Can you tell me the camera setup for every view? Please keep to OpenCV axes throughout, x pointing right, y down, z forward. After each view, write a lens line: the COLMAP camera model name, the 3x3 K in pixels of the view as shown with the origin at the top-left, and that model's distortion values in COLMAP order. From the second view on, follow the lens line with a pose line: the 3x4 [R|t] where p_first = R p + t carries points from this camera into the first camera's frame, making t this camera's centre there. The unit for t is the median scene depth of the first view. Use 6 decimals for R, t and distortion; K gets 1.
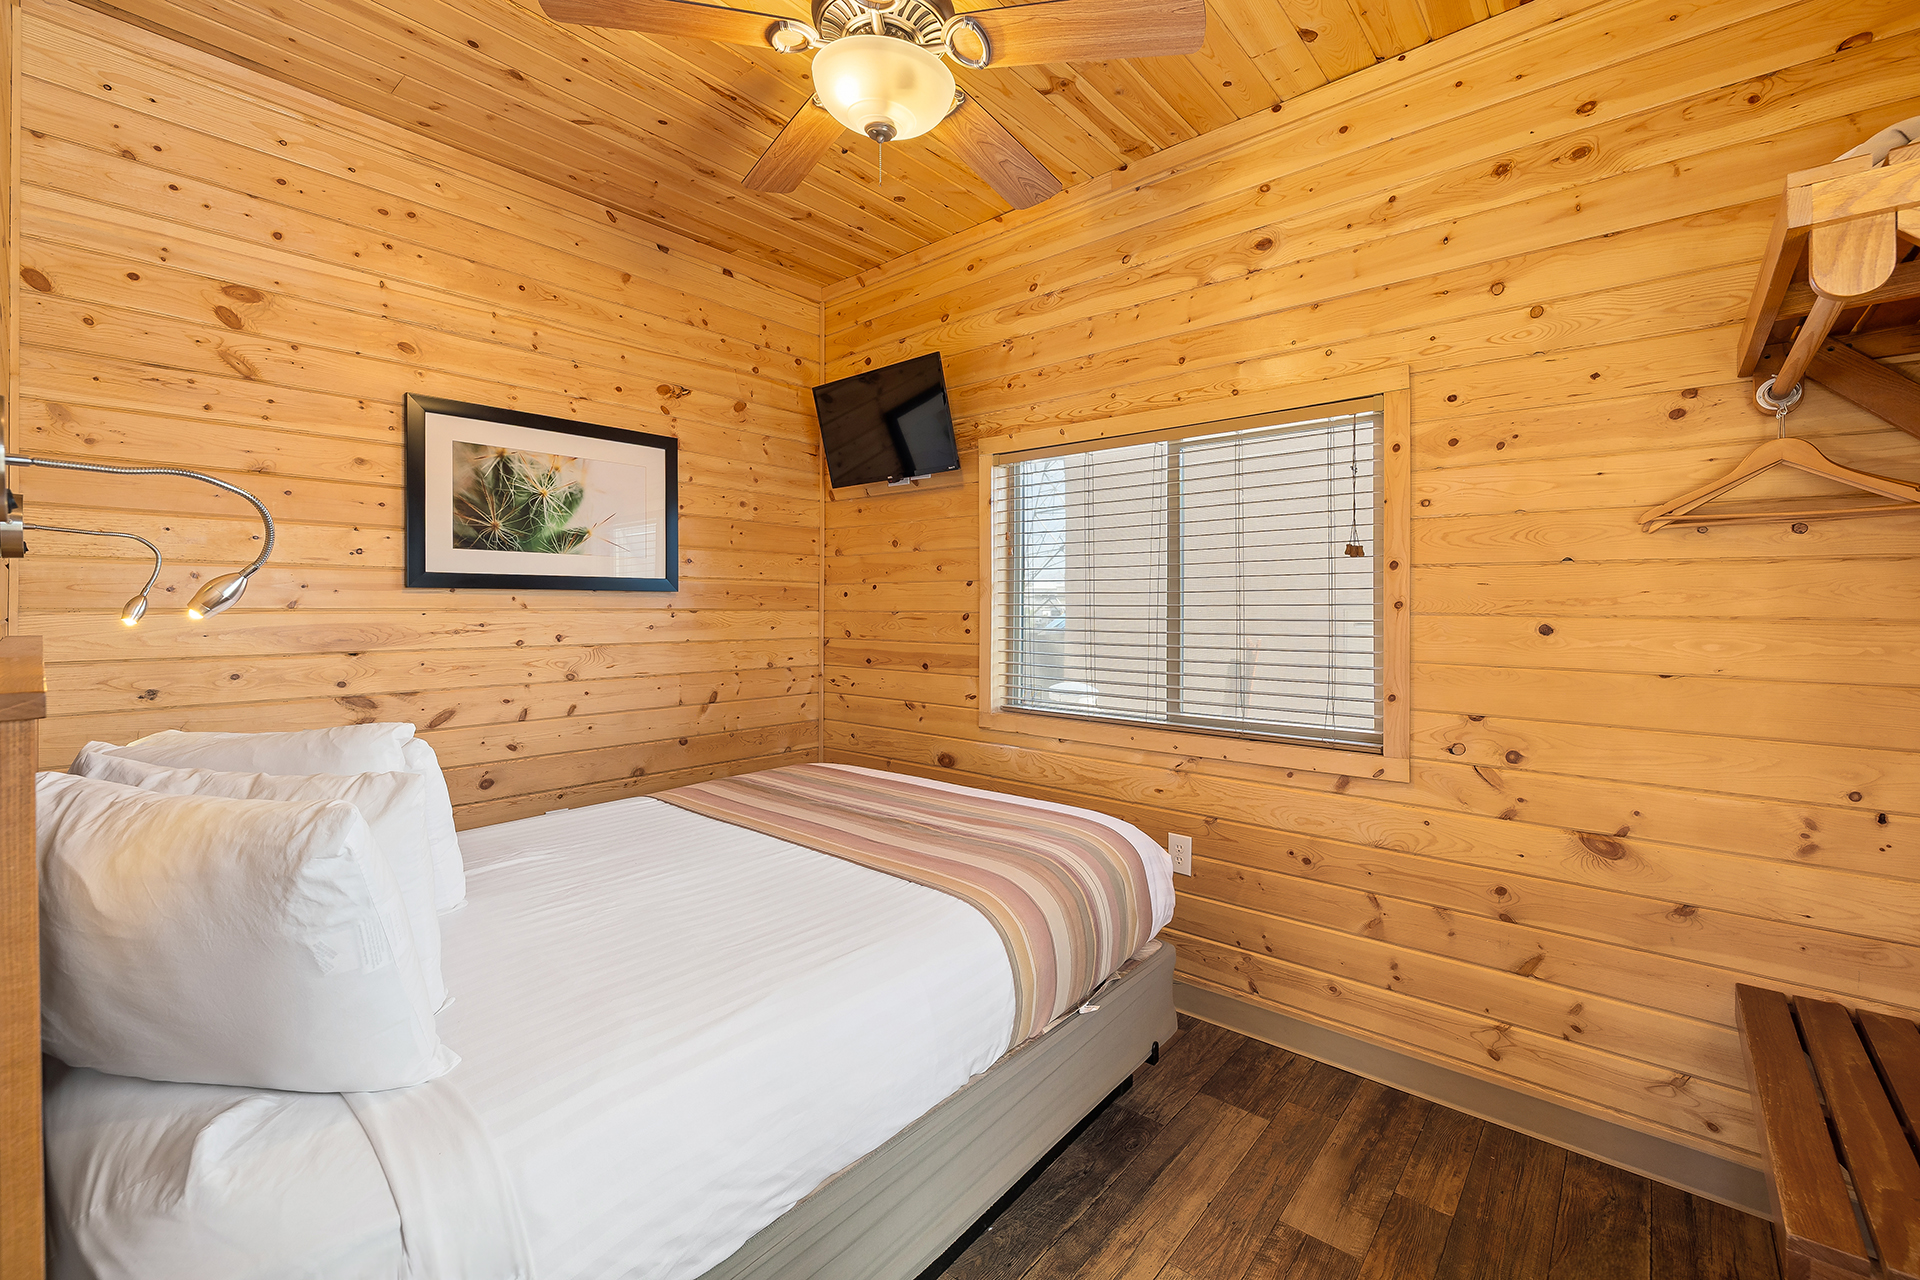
lens RADIAL K [[820.6, 0, 948.7], [0, 820.6, 613.5], [0, 0, 1]] dist [-0.003528, 0.001345]
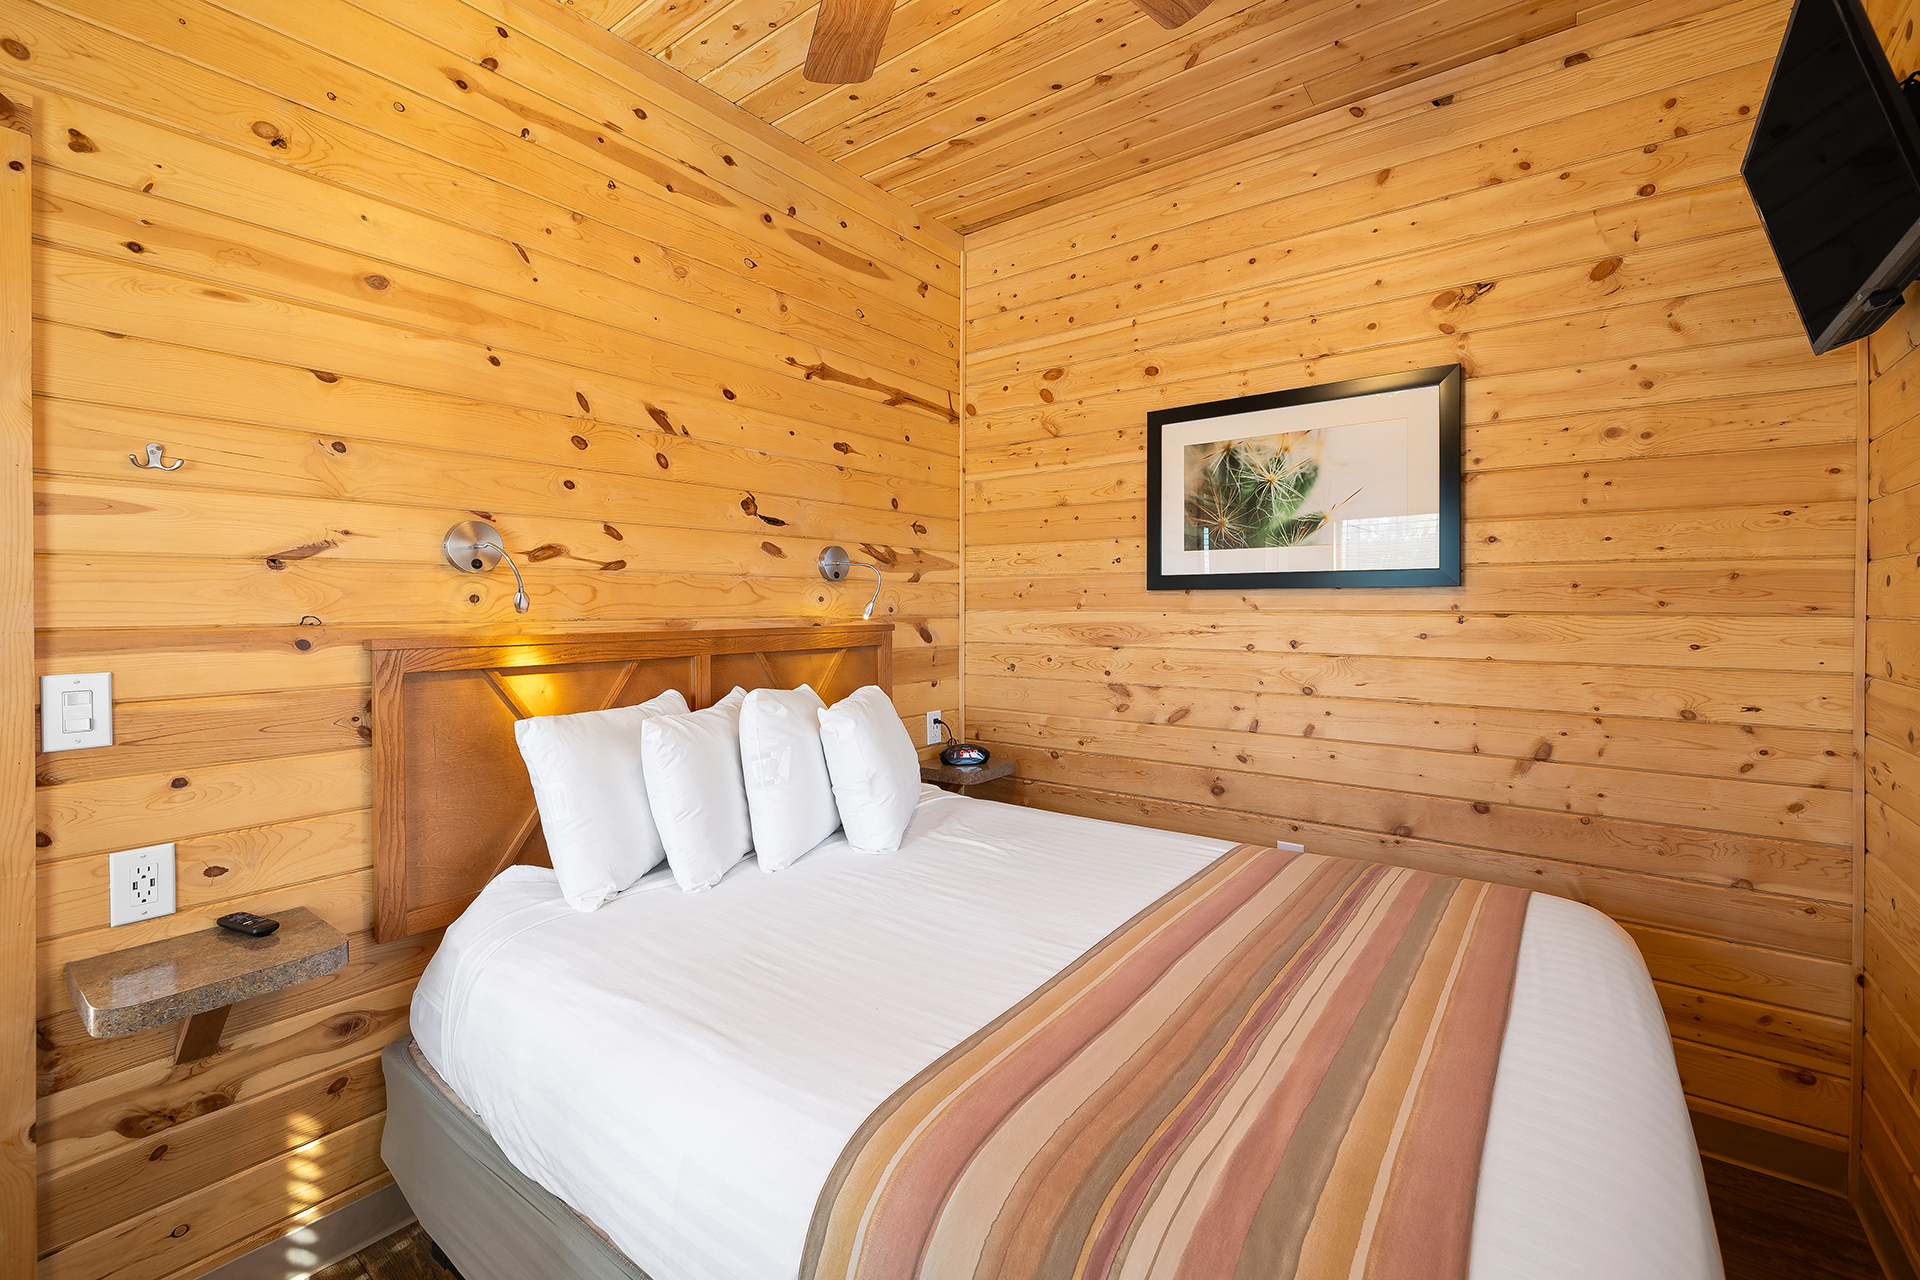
lens RADIAL K [[820.6, 0, 963.9], [0, 820.6, 606.0], [0, 0, 1]] dist [-0.003528, 0.001345]
pose [[0.058898, 0.001870, -0.998262, 0.368640], [-0.005817, 0.999982, 0.001530, -0.009677], [0.998247, 0.005717, 0.058908, 0.608600]]
